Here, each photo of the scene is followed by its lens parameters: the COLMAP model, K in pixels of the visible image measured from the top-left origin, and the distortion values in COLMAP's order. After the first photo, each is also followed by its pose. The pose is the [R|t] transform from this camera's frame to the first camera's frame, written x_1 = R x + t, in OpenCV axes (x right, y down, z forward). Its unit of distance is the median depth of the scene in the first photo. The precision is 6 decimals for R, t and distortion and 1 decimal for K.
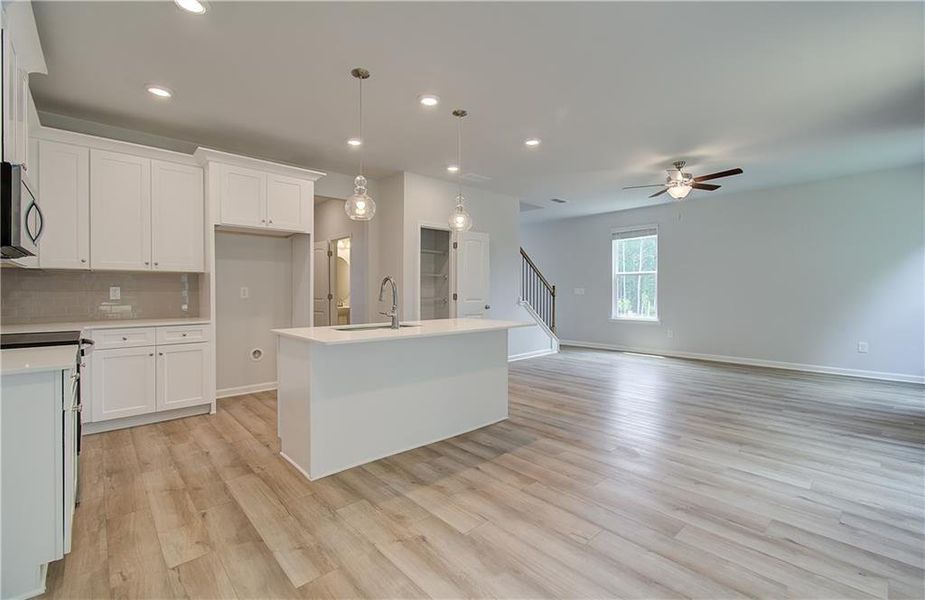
lens RADIAL K [[409.7, 0, 464.5], [0, 409.7, 290.9], [0, 0, 1]] dist [-0.003927, -0.000195]
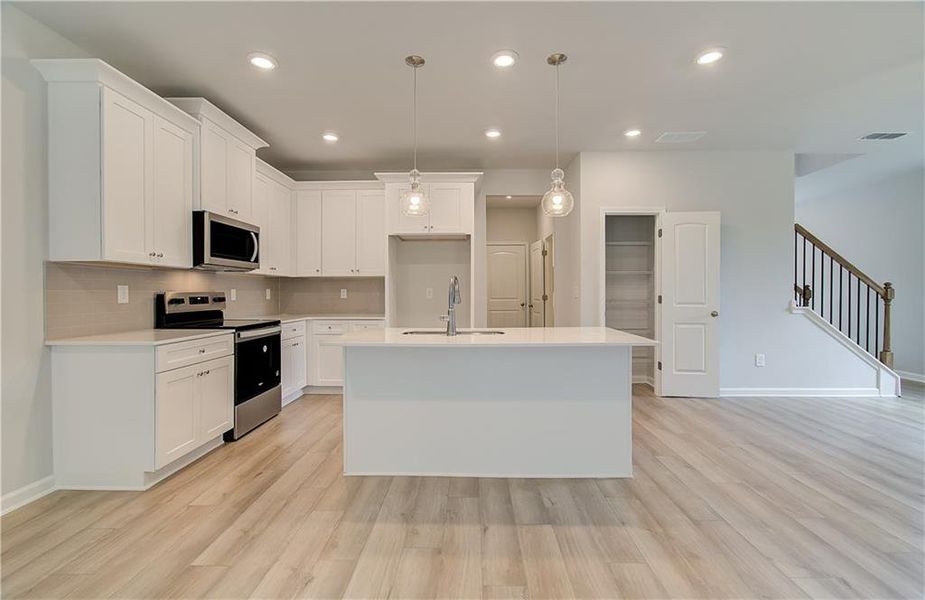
lens RADIAL K [[401.5, 0, 460.0], [0, 401.5, 295.9], [0, 0, 1]] dist [-0.001543, 0.000071]
pose [[0.718029, 0.008194, -0.695965, 0.404409], [0.000293, 0.999927, 0.012076, -0.002807], [0.696013, -0.008875, 0.717974, 0.353257]]
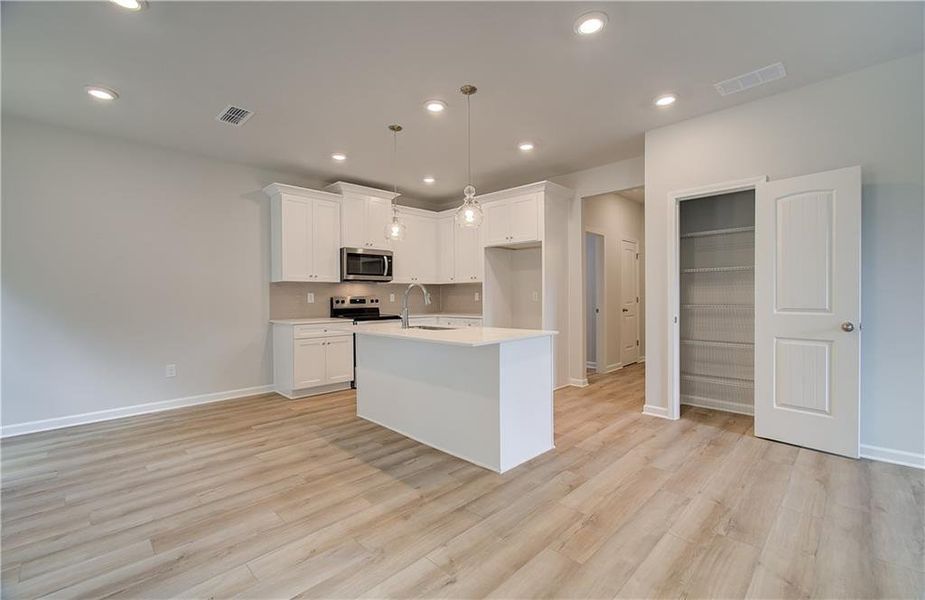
lens RADIAL K [[394.2, 0, 462.5], [0, 394.2, 300.0], [0, 0, 1]] dist [-0.007986, 0.000238]
pose [[0.039582, 0.012553, -0.999137, 0.872283], [0.007281, 0.999891, 0.012851, -0.002112], [0.999190, -0.007784, 0.039486, 1.006735]]
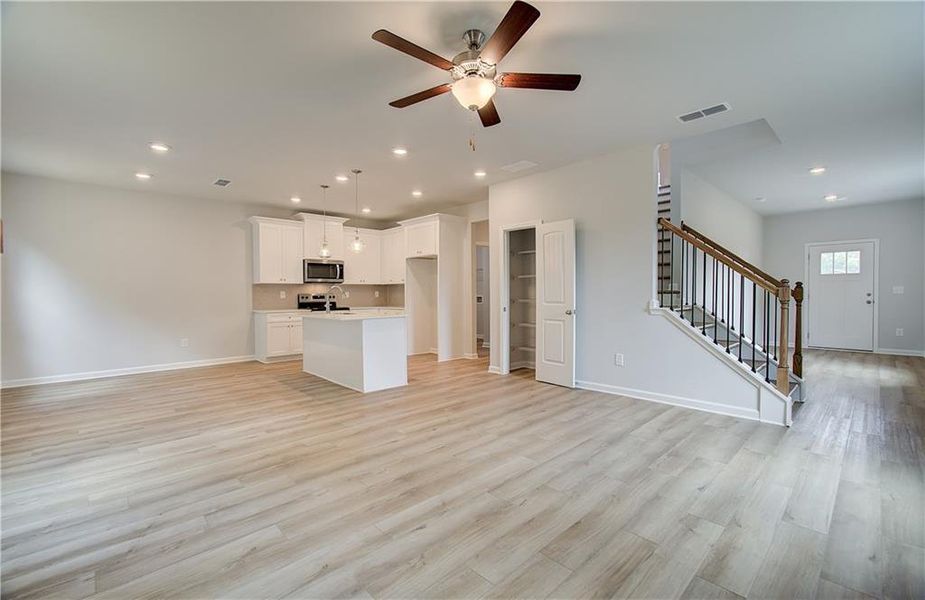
lens RADIAL K [[396.6, 0, 459.9], [0, 396.6, 299.8], [0, 0, 1]] dist [0.000016, 0.000081]
pose [[0.006213, 0.020640, -0.999768, 1.494180], [0.007651, 0.999757, 0.020687, -0.005293], [0.999951, -0.007778, 0.006054, 1.435554]]
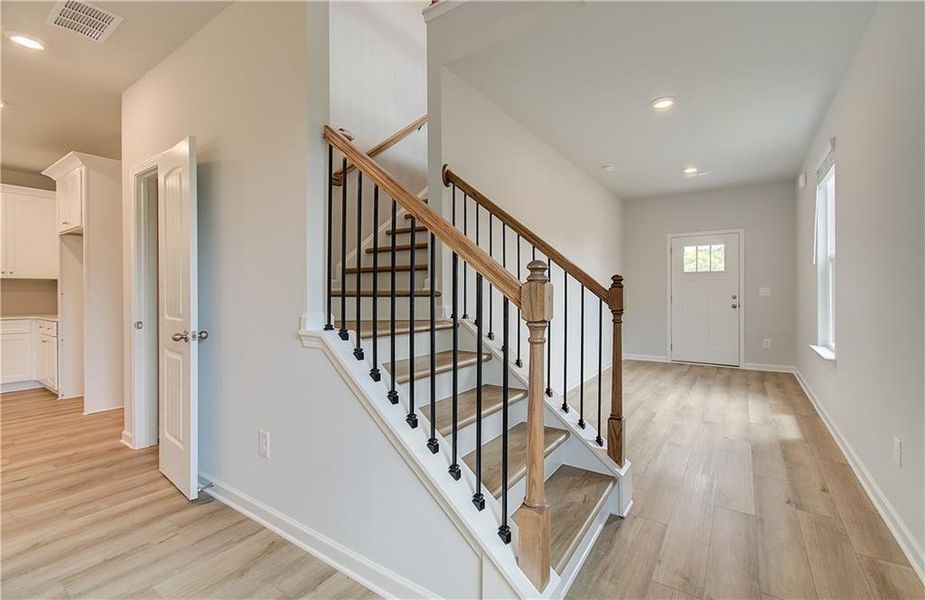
lens RADIAL K [[427.5, 0, 428.1], [0, 427.5, 292.7], [0, 0, 1]] dist [0.001090, 0.000257]
pose [[0.184412, 0.004172, -0.982840, 0.866229], [0.002537, 0.999986, 0.004721, -0.003739], [0.982846, -0.003364, 0.184398, 2.091103]]
